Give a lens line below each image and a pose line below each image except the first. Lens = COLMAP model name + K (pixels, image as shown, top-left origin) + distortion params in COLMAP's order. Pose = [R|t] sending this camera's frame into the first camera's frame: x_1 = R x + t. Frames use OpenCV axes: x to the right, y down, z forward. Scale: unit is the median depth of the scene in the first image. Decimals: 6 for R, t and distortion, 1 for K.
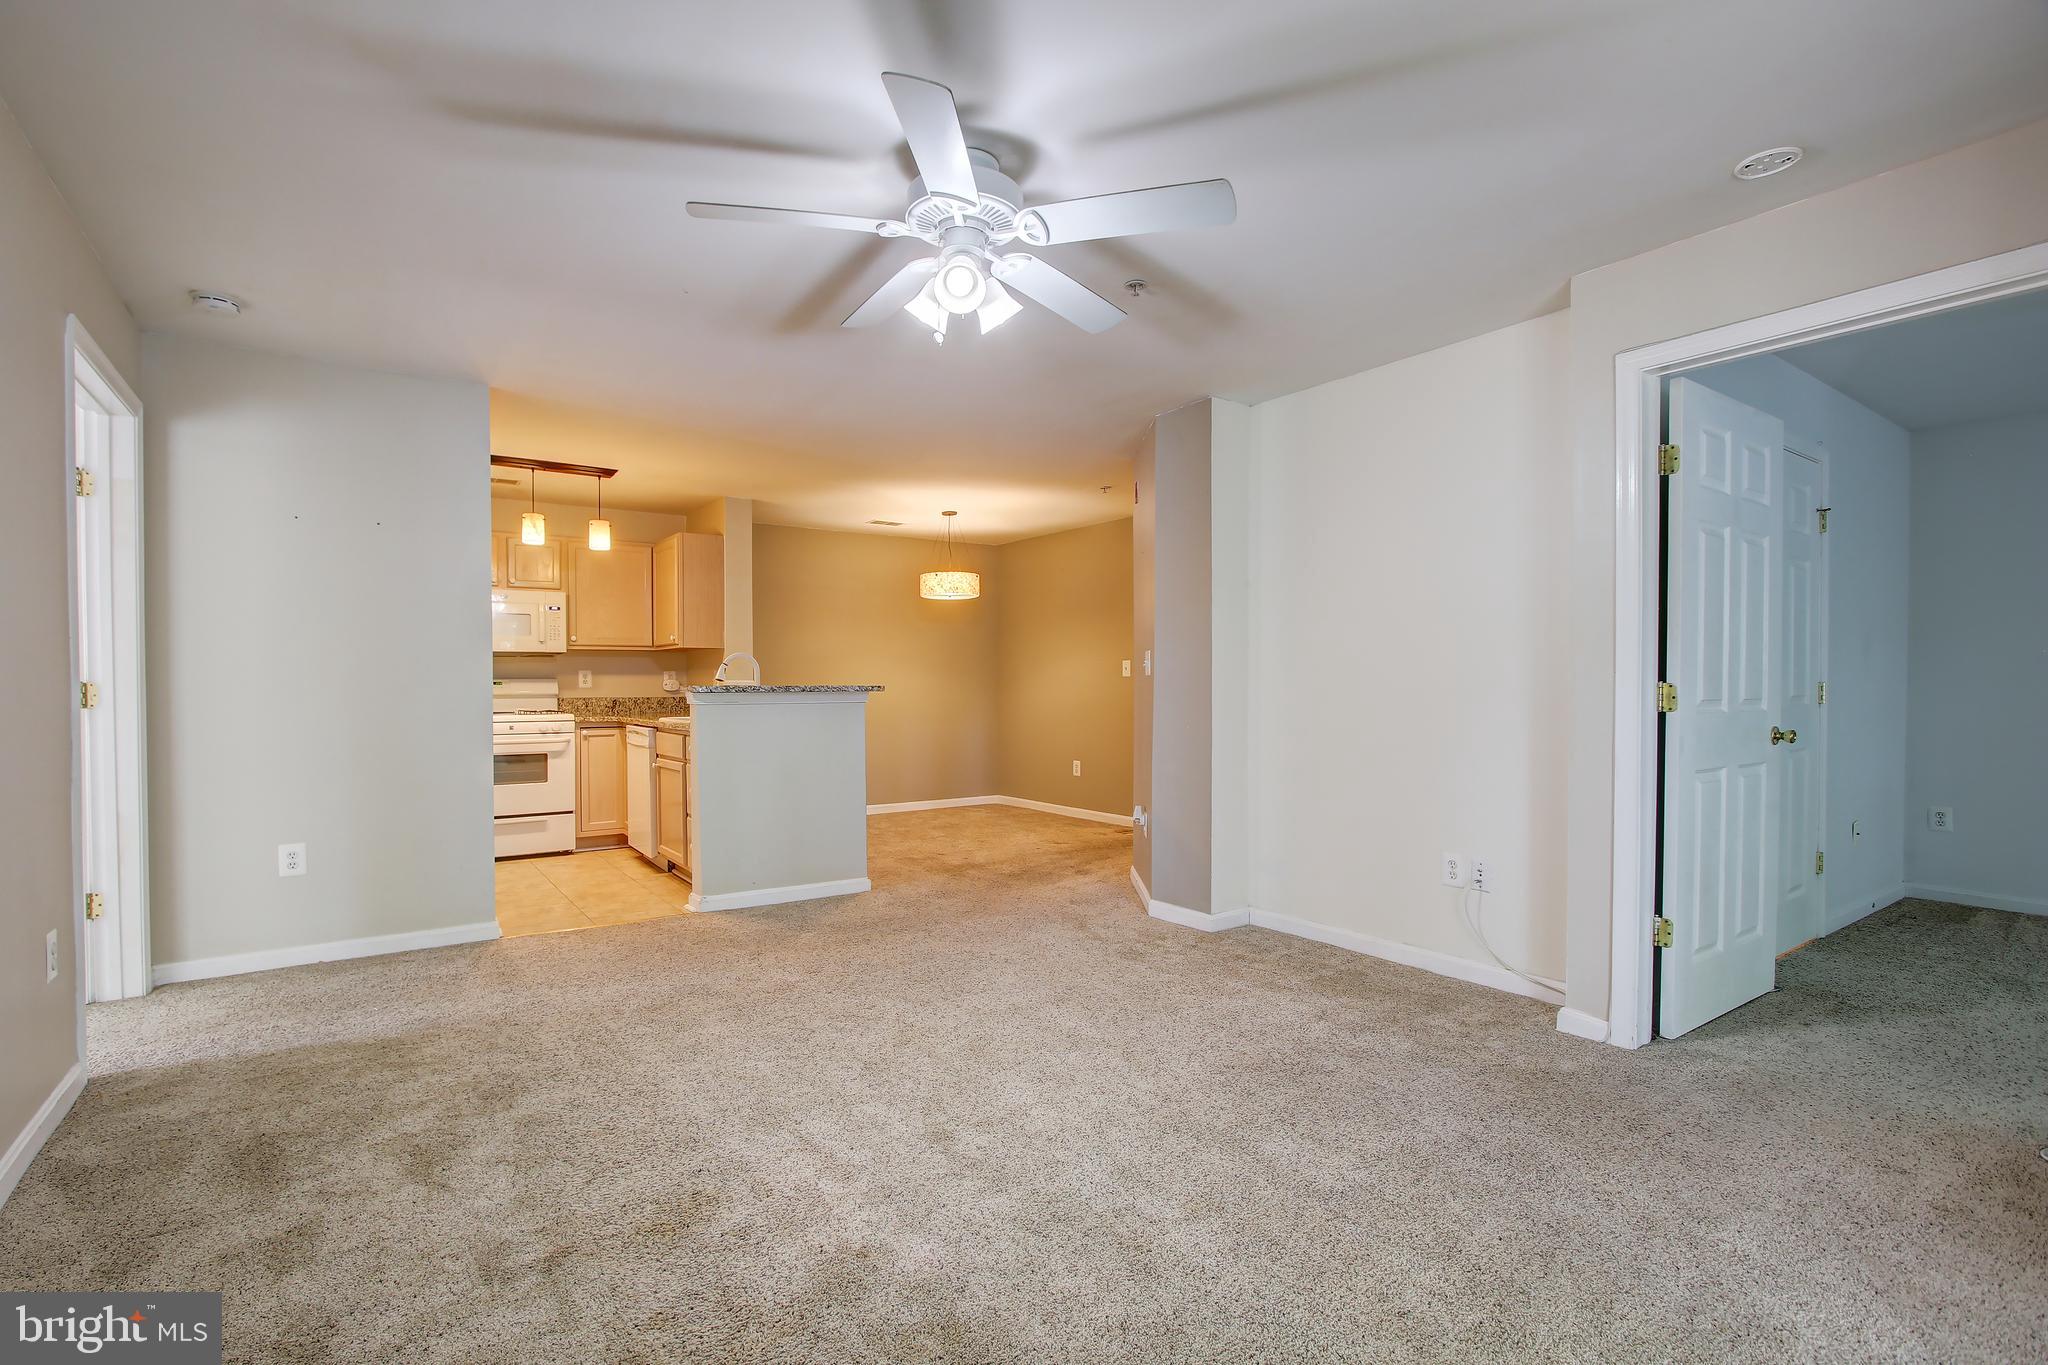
lens RADIAL K [[938.7, 0, 977.1], [0, 938.7, 699.4], [0, 0, 1]] dist [-0.020352, 0.003719]
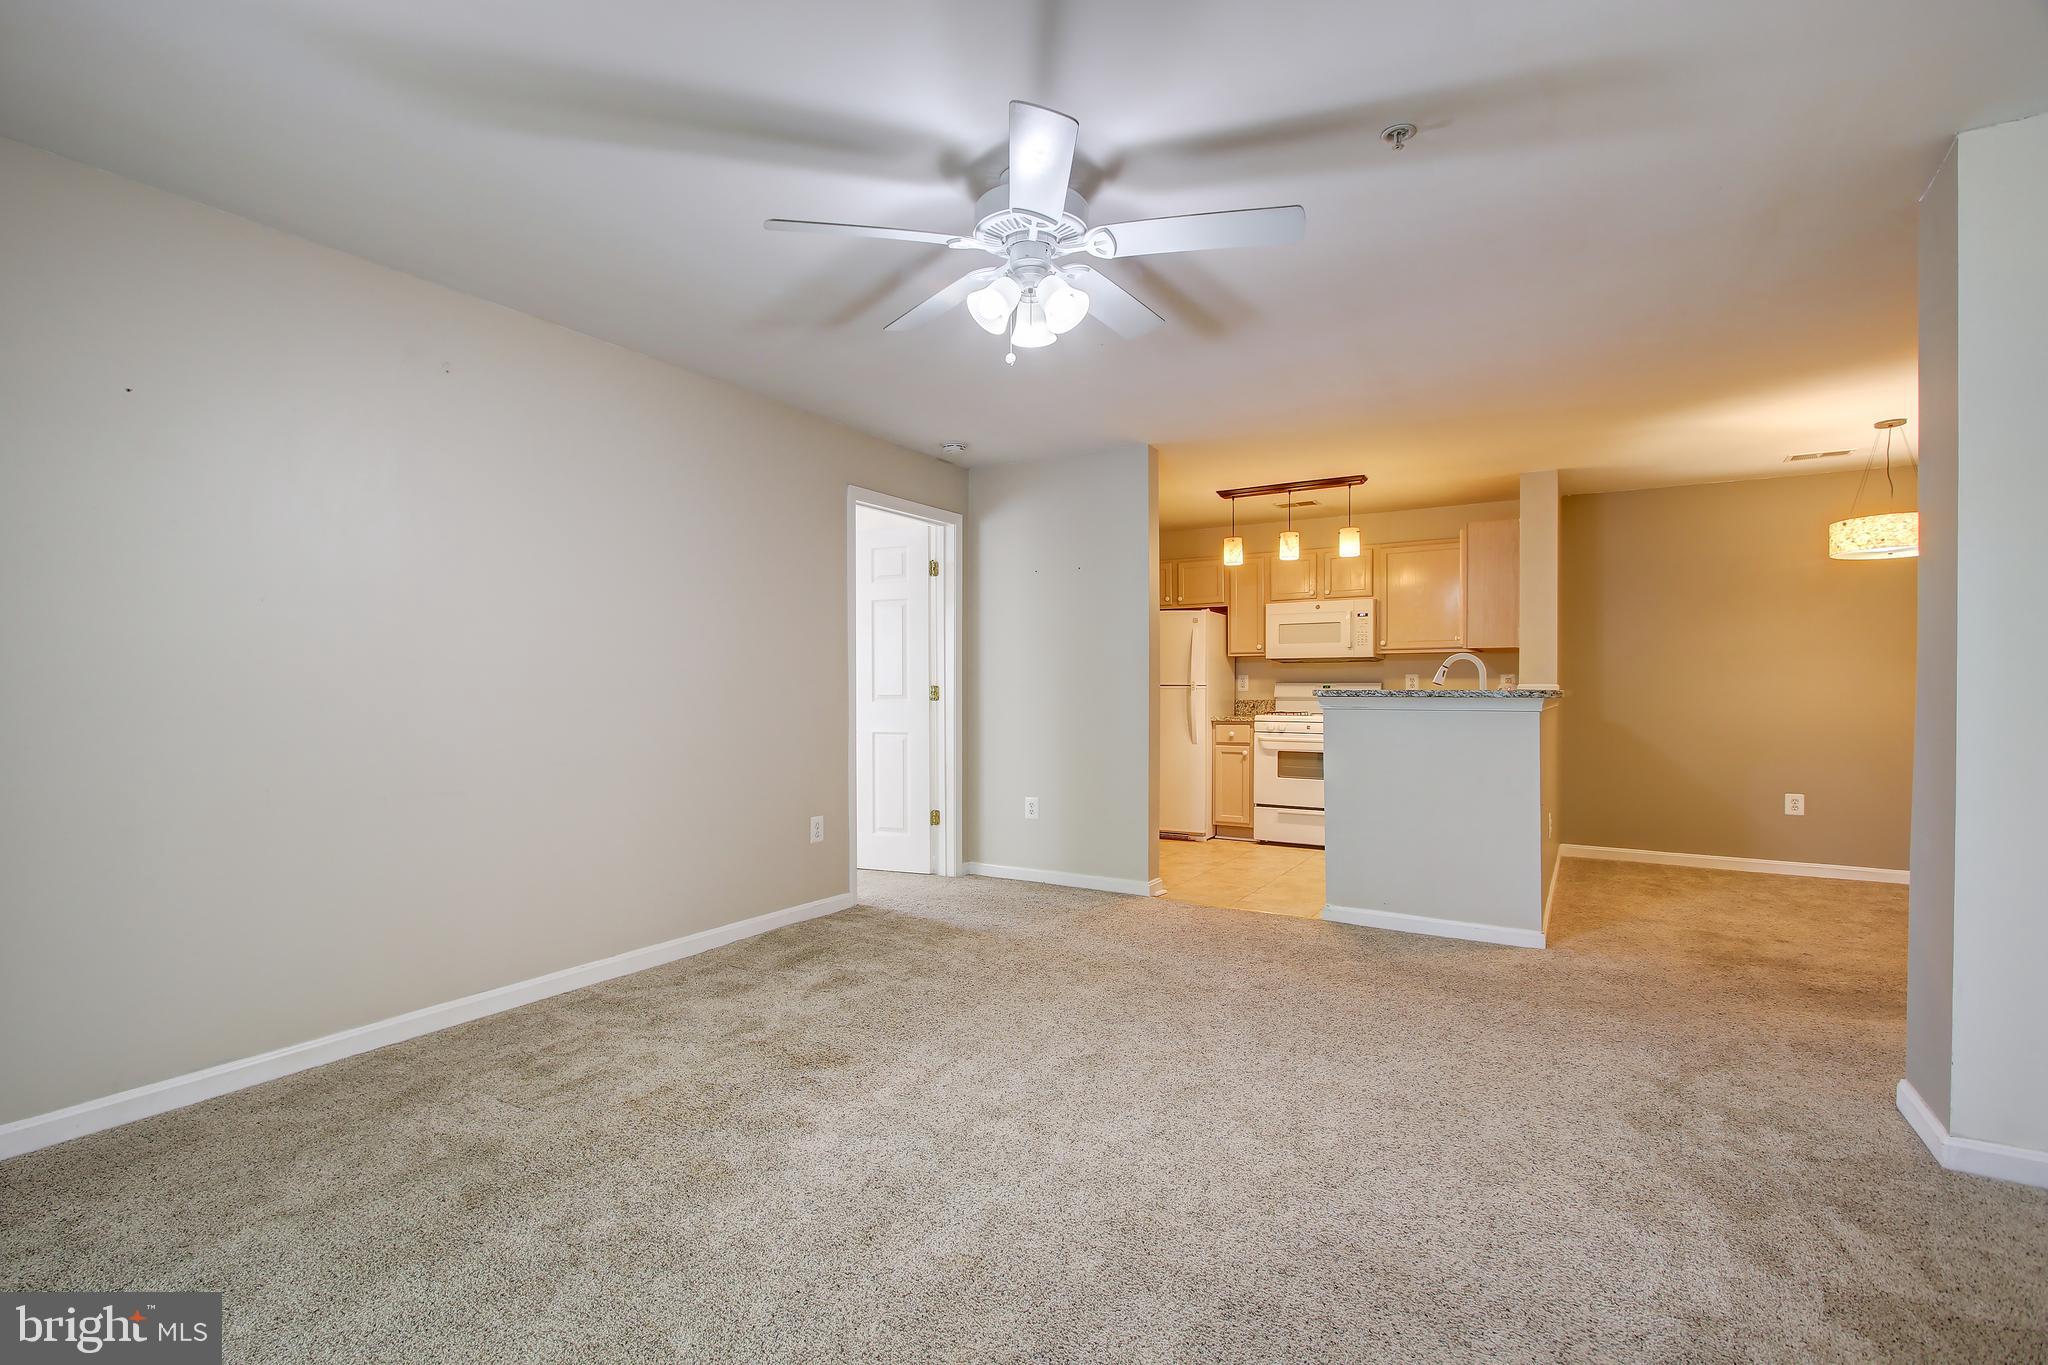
lens RADIAL K [[938.7, 0, 987.6], [0, 938.7, 704.0], [0, 0, 1]] dist [-0.020352, 0.003719]
pose [[0.397484, 0.018457, -0.917424, 0.346890], [-0.018723, 0.999753, 0.012002, -0.003259], [0.917418, 0.012407, 0.397731, 0.212850]]
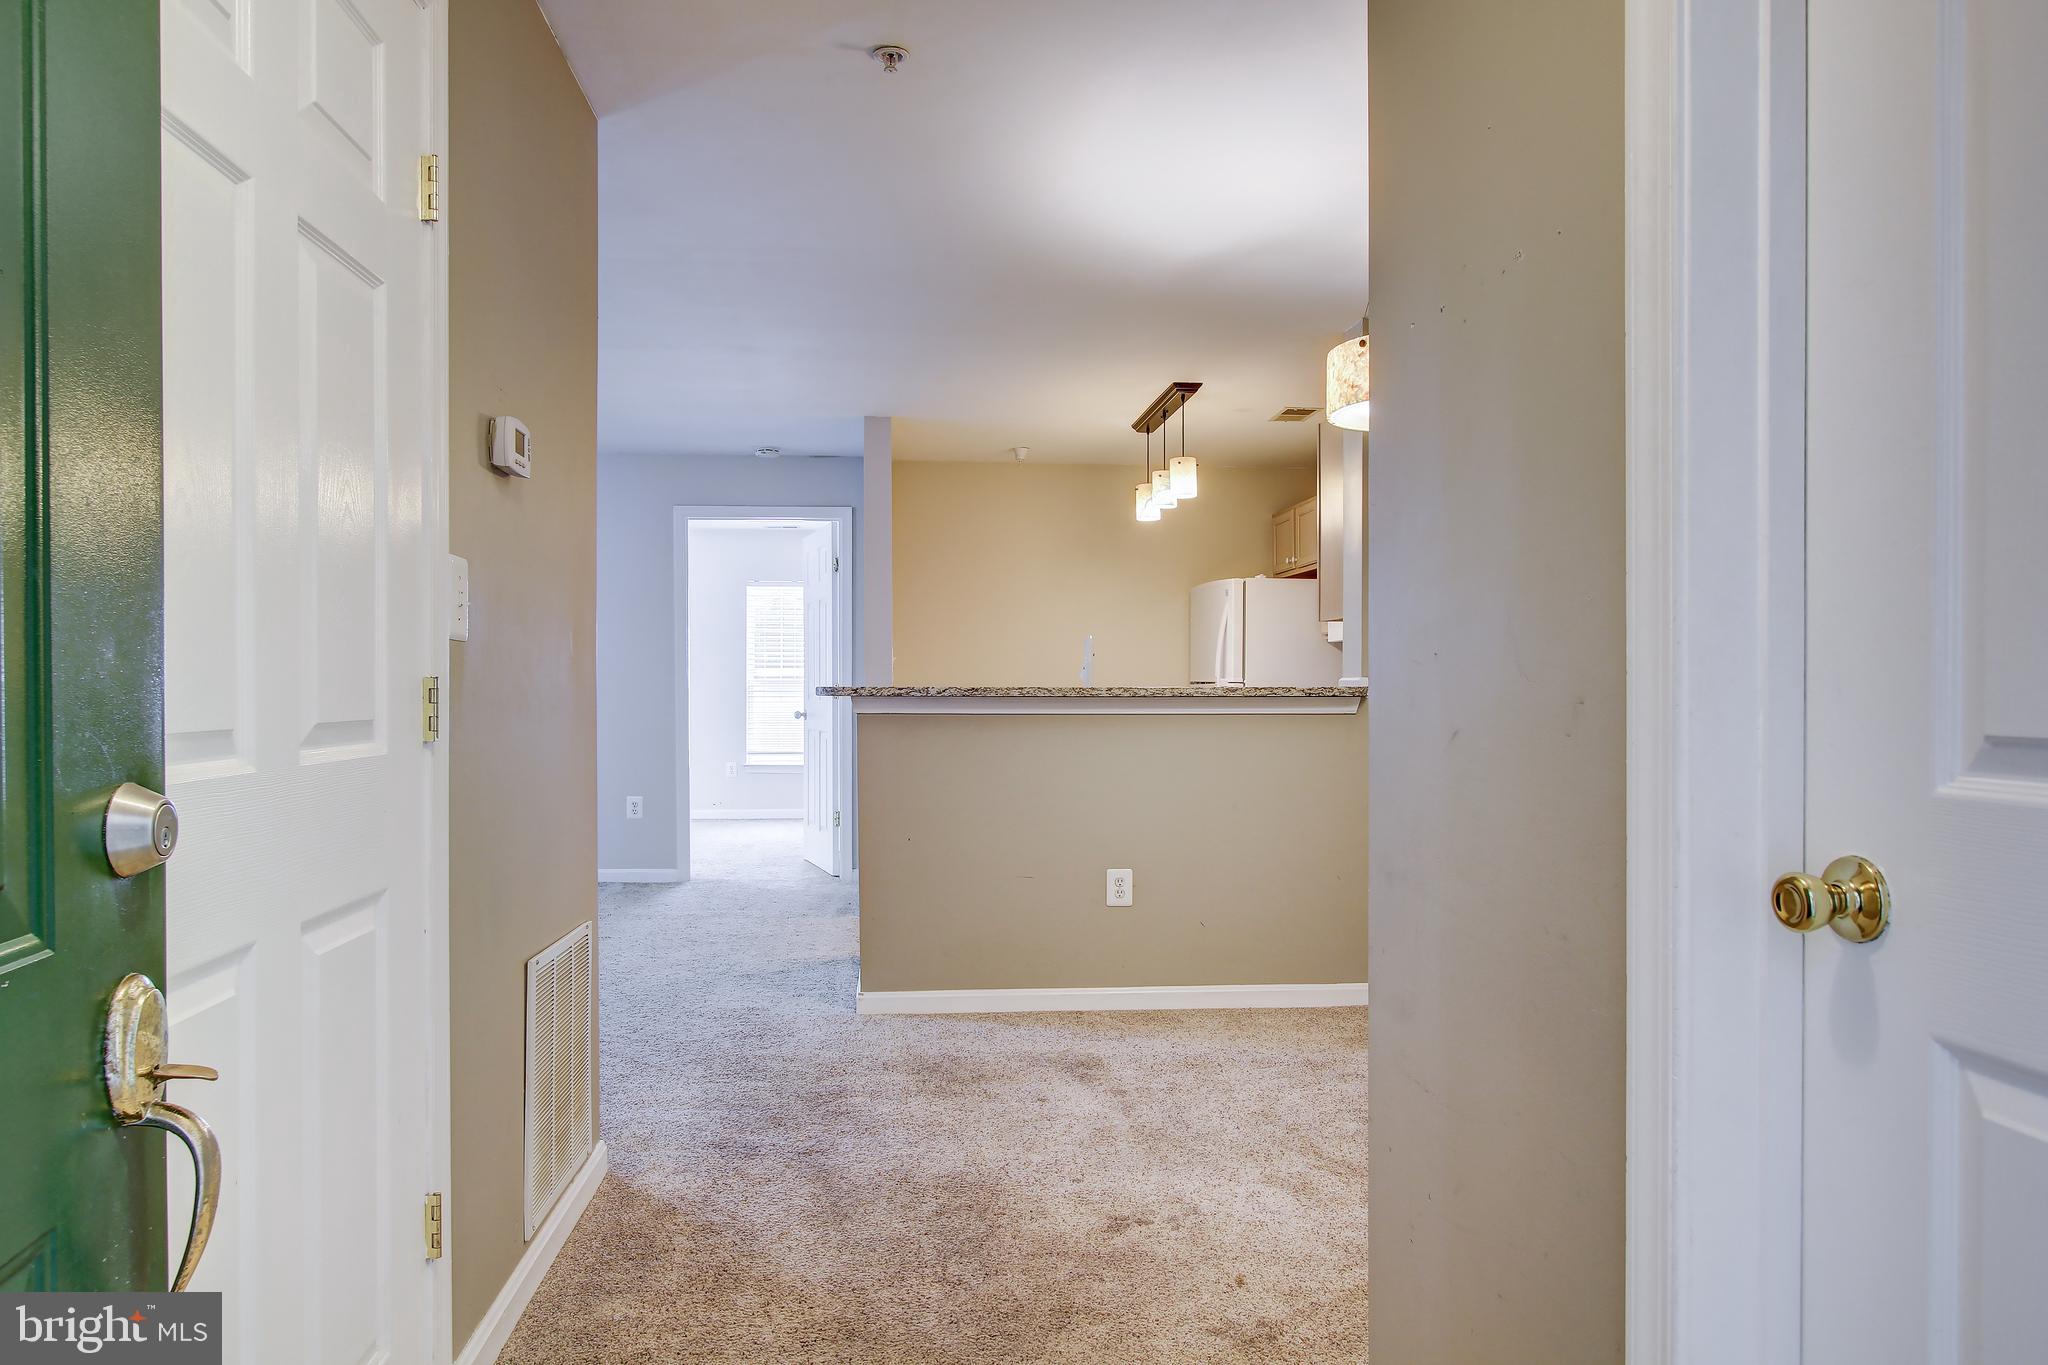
lens RADIAL K [[1280.2, 0, 962.4], [0, 1280.2, 690.4], [0, 0, 1]] dist [-0.020810, -0.000092]
pose [[-0.504683, -0.000939, -0.863304, 0.477604], [-0.018301, 0.999786, 0.009612, -0.016991], [0.863111, 0.020651, -0.504592, 1.225828]]
